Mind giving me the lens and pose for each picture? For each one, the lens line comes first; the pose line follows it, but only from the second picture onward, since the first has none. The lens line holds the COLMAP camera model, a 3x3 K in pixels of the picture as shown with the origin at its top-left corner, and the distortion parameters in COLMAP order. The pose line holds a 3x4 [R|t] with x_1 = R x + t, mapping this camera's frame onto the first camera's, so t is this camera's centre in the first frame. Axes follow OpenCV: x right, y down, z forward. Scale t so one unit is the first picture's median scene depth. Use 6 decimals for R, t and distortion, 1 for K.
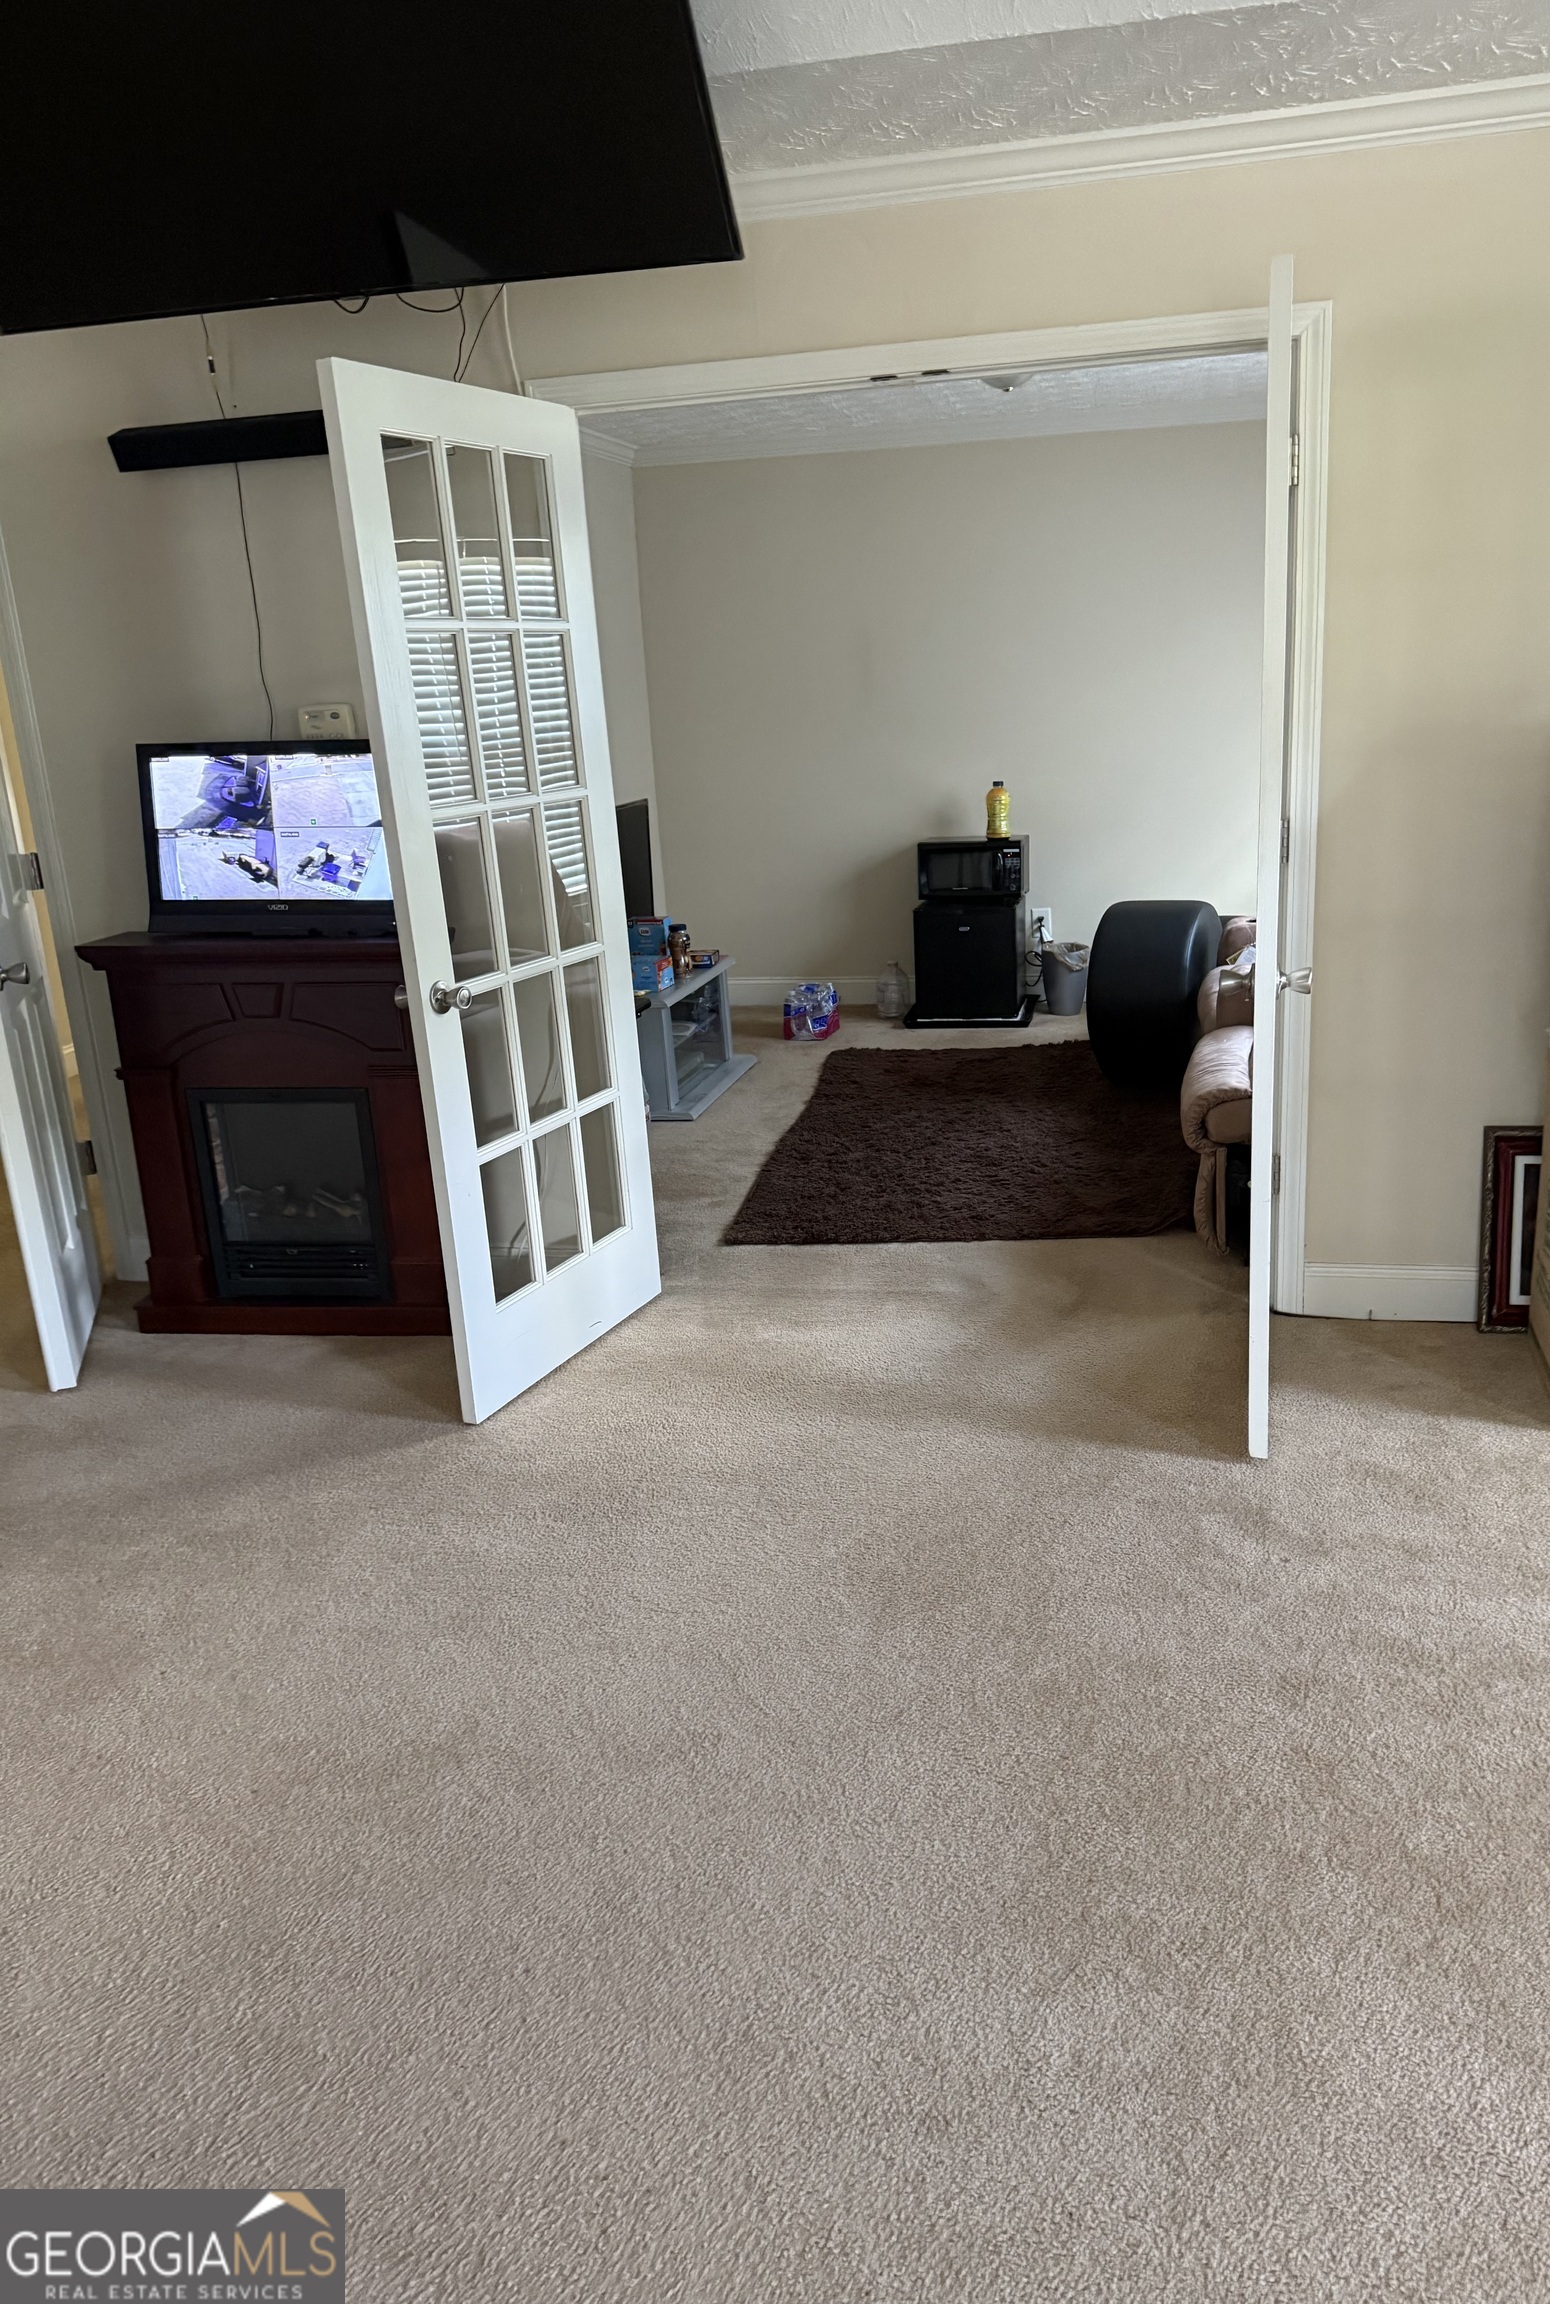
lens RADIAL K [[1641.4, 0, 777.7], [0, 1641.4, 1146.8], [0, 0, 1]] dist [0.001329, -0.001276]
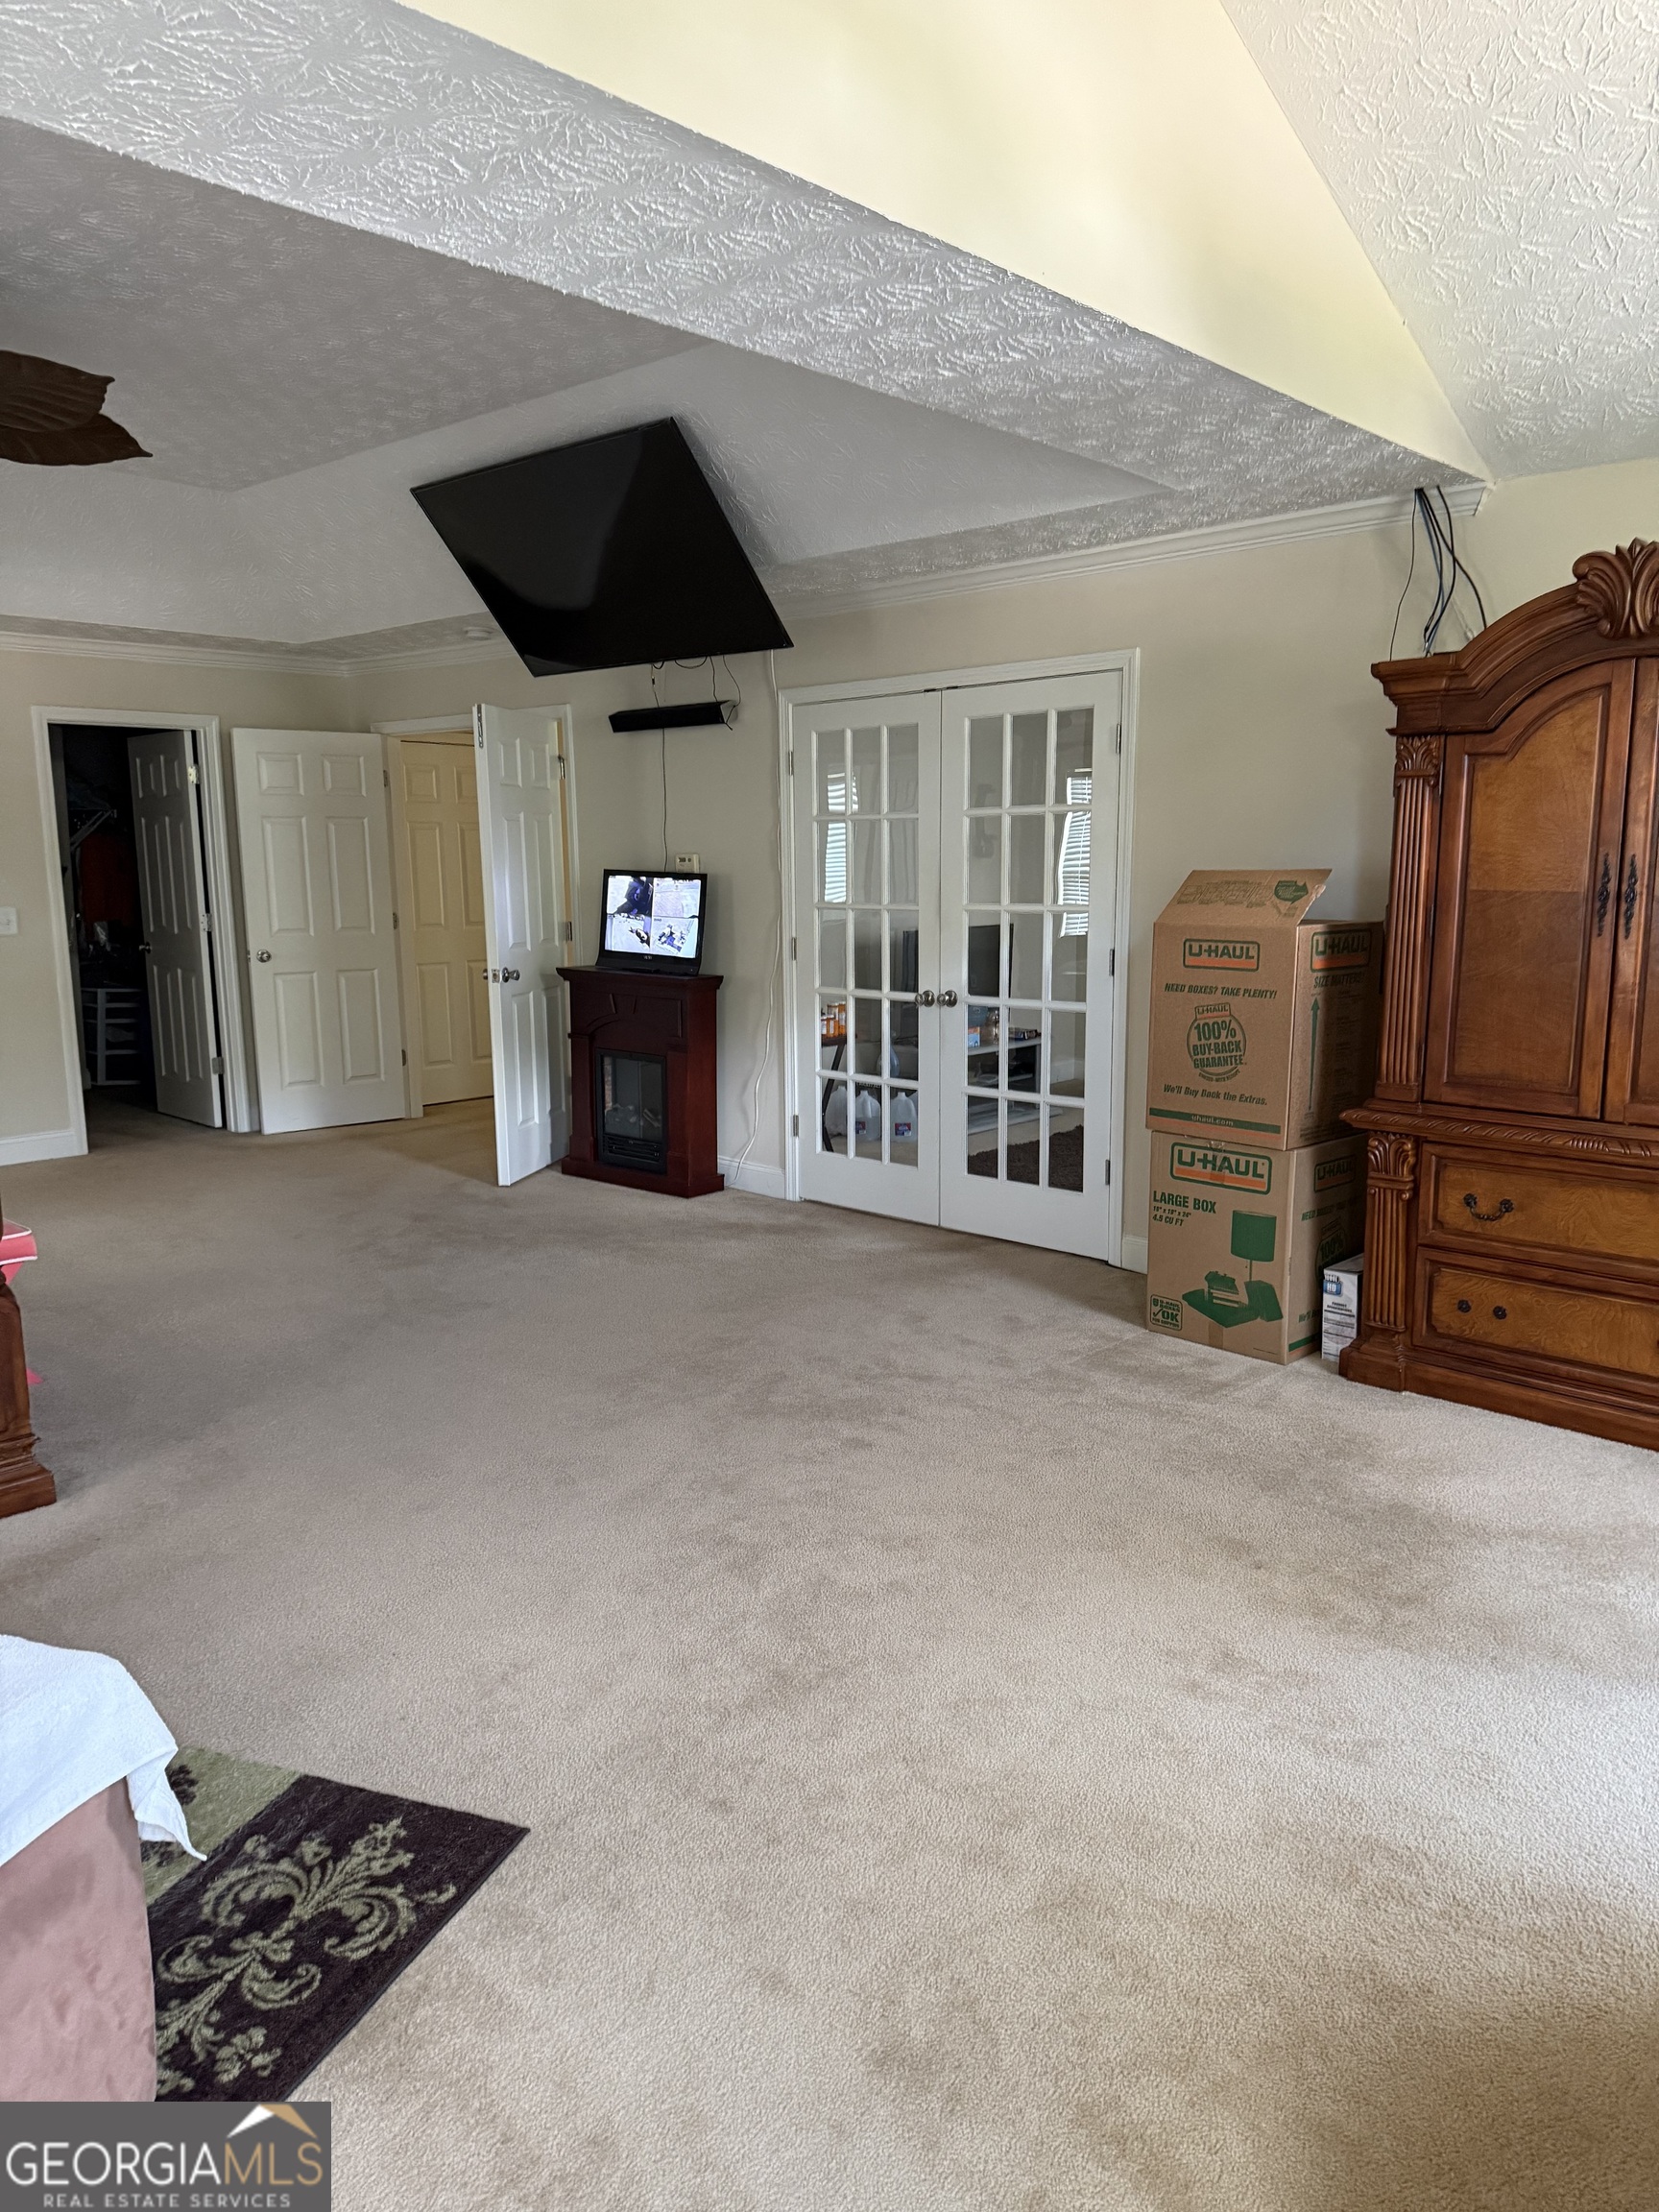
lens RADIAL K [[1563.8, 0, 829.7], [0, 1563.8, 1112.7], [0, 0, 1]] dist [0.020302, -0.027582]
pose [[0.864055, 0.132712, -0.485588, 0.774238], [-0.175555, 0.983504, -0.043589, 0.071327], [0.471793, 0.122910, 0.873100, -0.449087]]
